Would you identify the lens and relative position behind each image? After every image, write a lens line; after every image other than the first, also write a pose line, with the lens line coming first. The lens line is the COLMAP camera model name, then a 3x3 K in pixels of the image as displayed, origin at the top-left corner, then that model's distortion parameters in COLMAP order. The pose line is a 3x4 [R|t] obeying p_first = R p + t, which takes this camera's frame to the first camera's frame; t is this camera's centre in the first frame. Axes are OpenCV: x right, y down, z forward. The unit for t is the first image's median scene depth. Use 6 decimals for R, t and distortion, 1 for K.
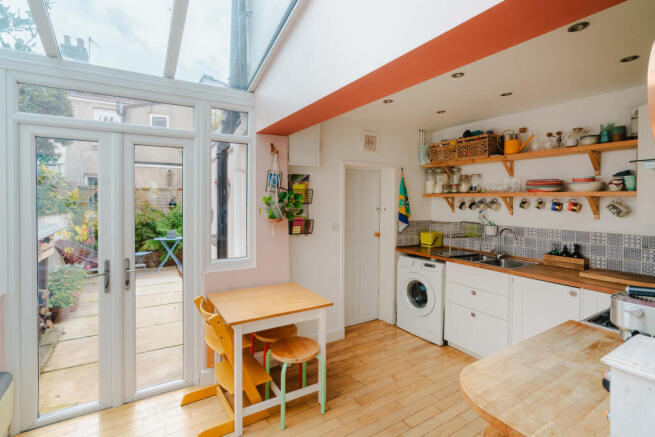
lens RADIAL K [[304.0, 0, 328.0], [0, 304.0, 200.1], [0, 0, 1]] dist [-0.001299, 0.000124]
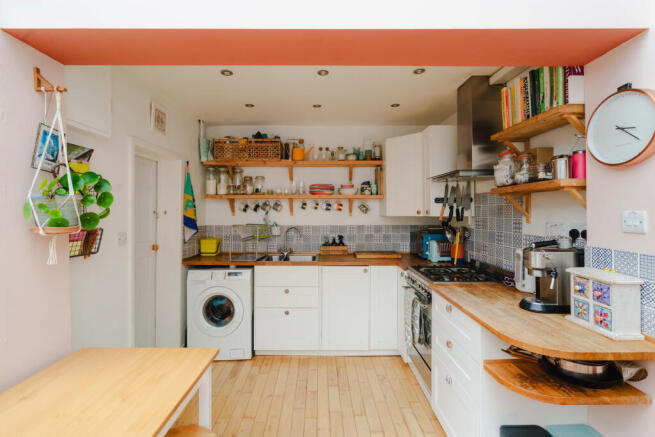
lens RADIAL K [[300.8, 0, 330.0], [0, 300.8, 205.5], [0, 0, 1]] dist [-0.001638, 0.000134]
pose [[0.538434, 0.006817, 0.842640, -0.256959], [0.006098, 0.999910, -0.011985, 0.026768], [-0.842646, 0.011592, 0.538344, 0.289729]]
